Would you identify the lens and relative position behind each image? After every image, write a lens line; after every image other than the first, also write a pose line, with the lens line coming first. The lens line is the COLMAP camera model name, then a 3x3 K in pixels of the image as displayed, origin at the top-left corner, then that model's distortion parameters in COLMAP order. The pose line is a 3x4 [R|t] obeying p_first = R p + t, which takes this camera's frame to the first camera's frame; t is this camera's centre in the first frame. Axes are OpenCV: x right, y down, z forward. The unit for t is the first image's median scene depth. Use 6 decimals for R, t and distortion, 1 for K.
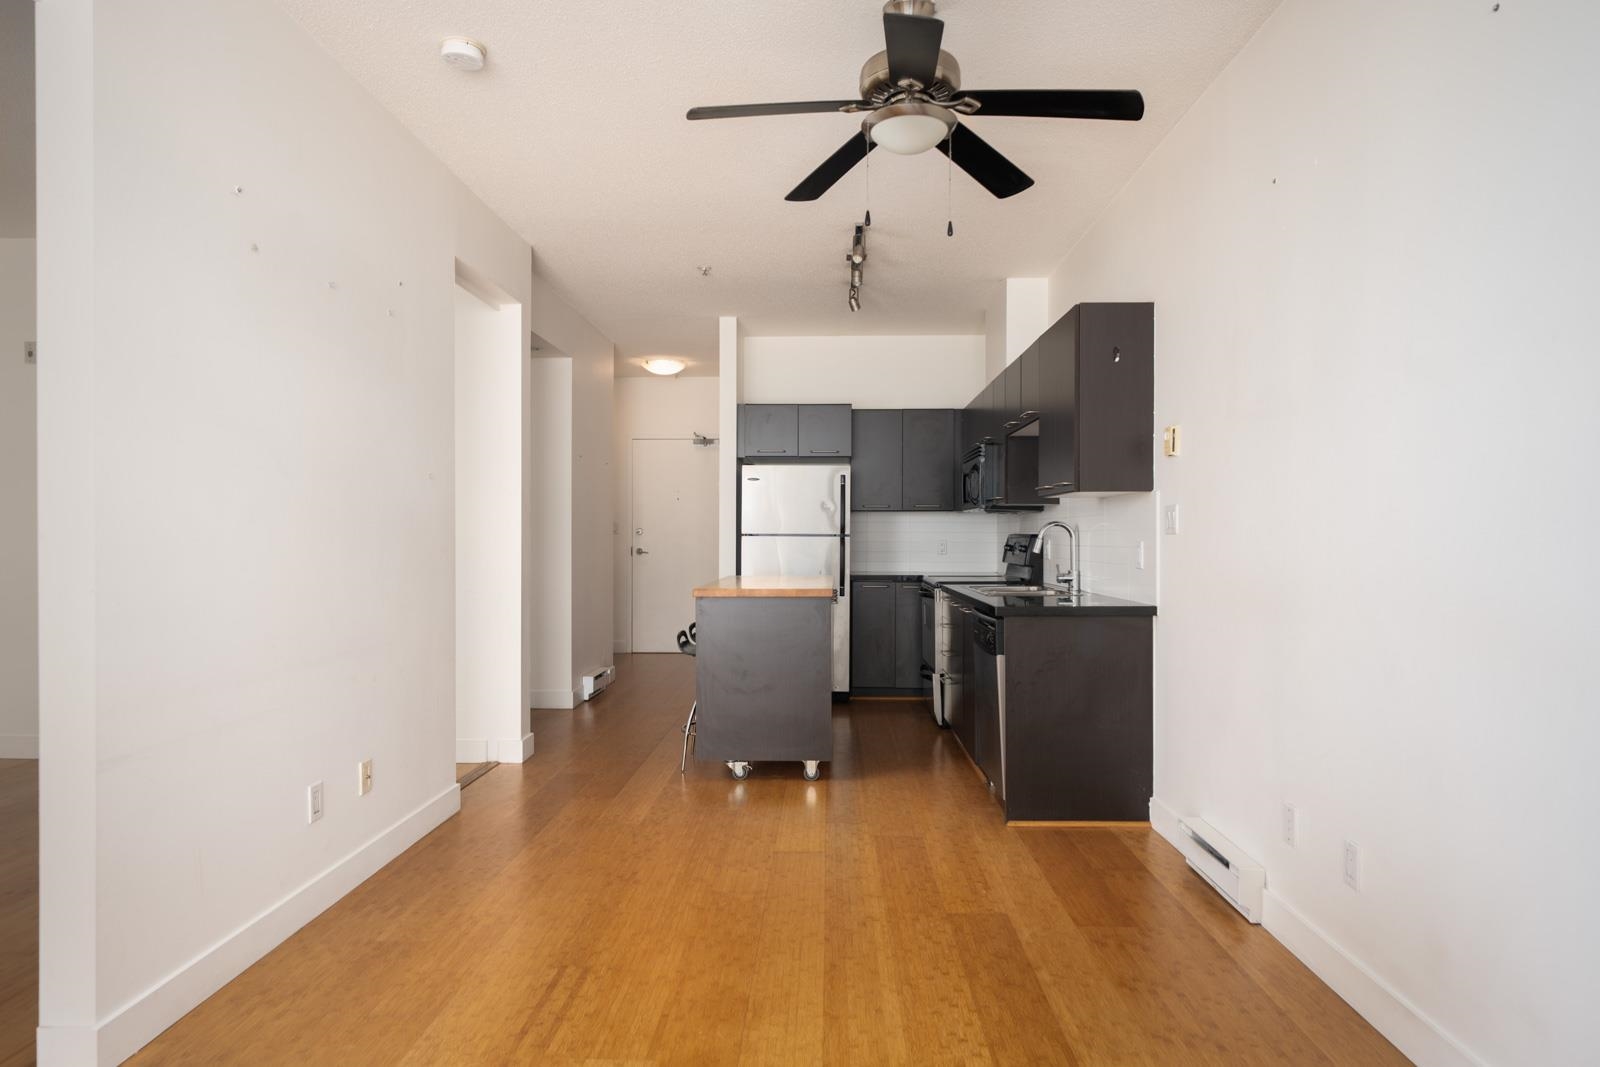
lens RADIAL K [[935.4, 0, 800.0], [0, 935.4, 533.5], [0, 0, 1]] dist [0.003045, -0.001384]
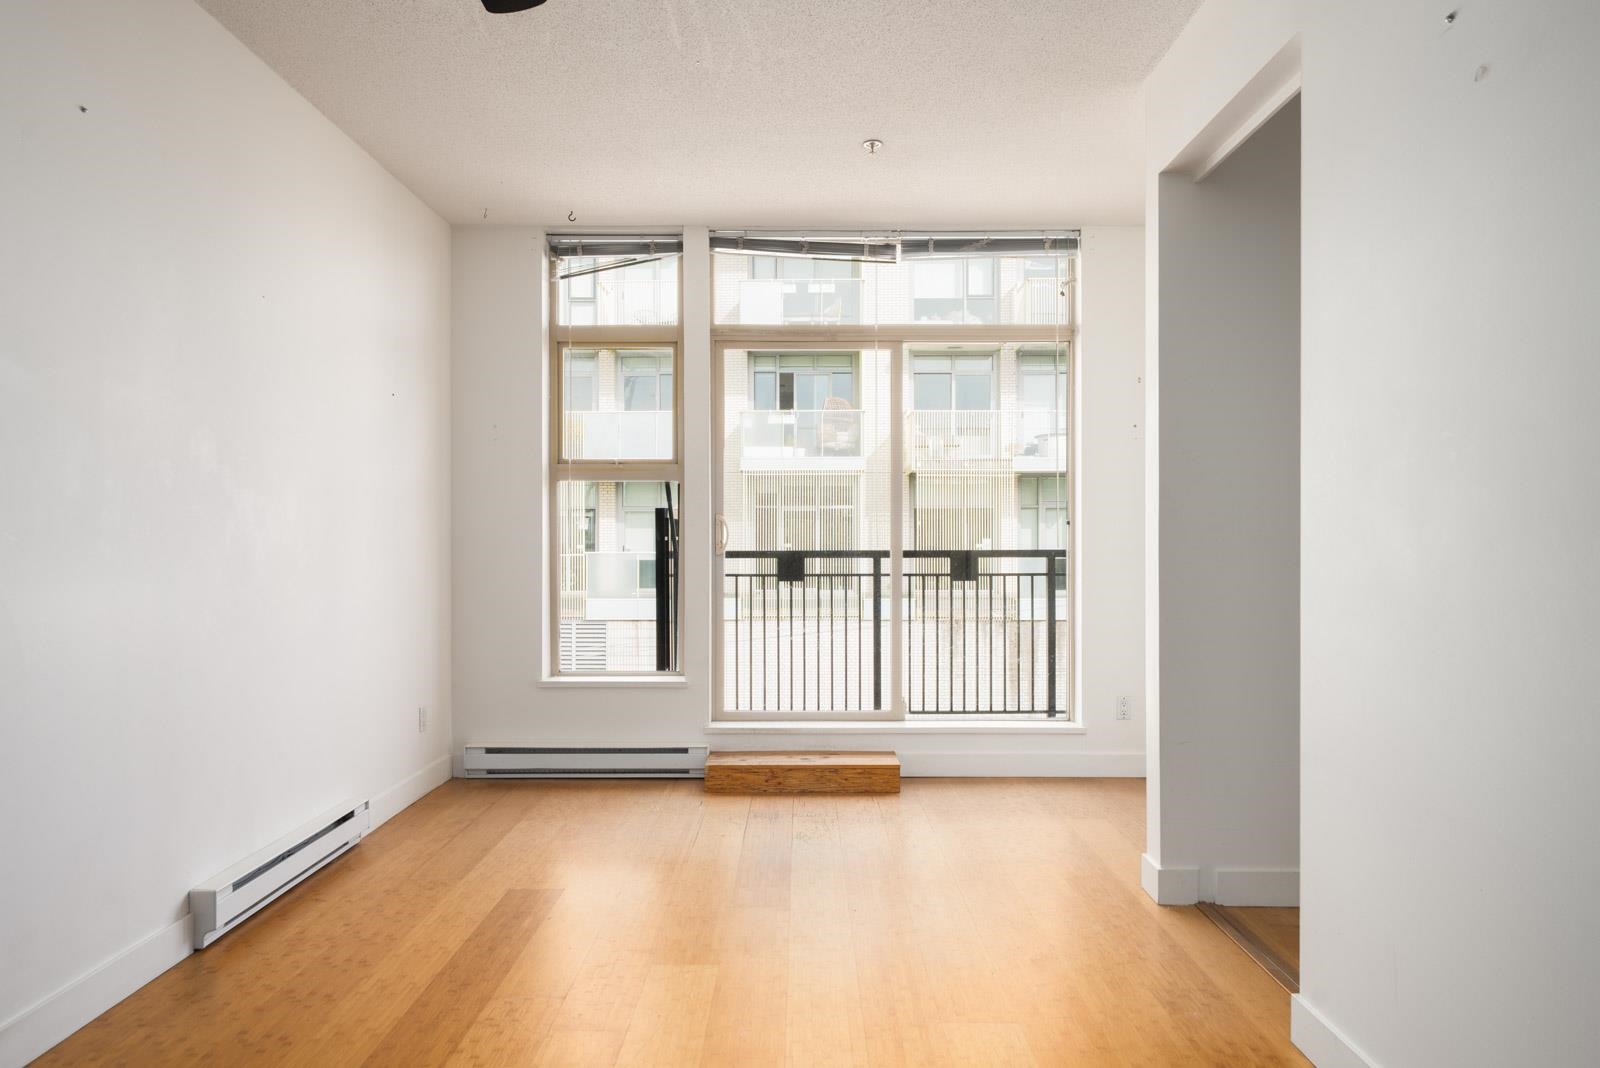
lens RADIAL K [[929.2, 0, 794.2], [0, 929.2, 535.6], [0, 0, 1]] dist [0.002414, 0.001291]
pose [[-0.999813, 0.000175, -0.019357, -0.069948], [0.000215, 0.999998, -0.002044, 0.000438], [0.019357, -0.002048, -0.999811, 0.939645]]
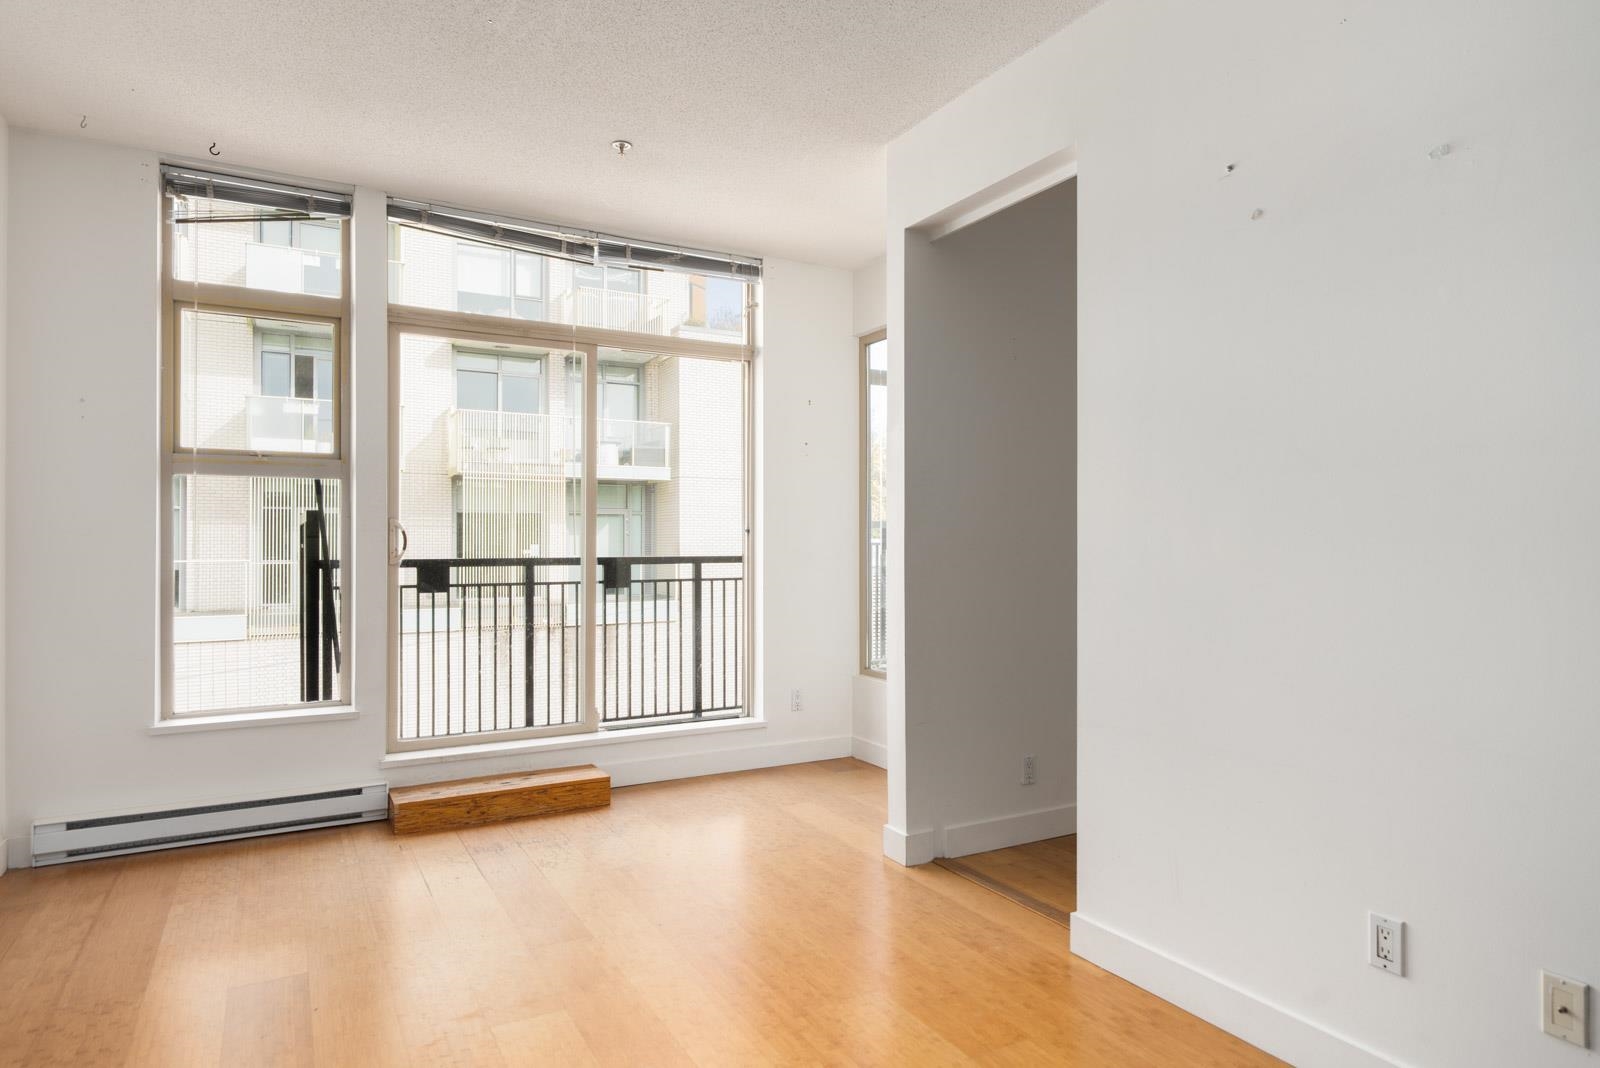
lens RADIAL K [[929.2, 0, 794.2], [0, 929.2, 535.6], [0, 0, 1]] dist [0.002414, 0.001291]
pose [[-0.861510, -0.004147, -0.507724, 0.125696], [-0.000078, 0.999968, -0.008035, -0.001621], [0.507741, -0.006883, -0.861483, 0.889049]]
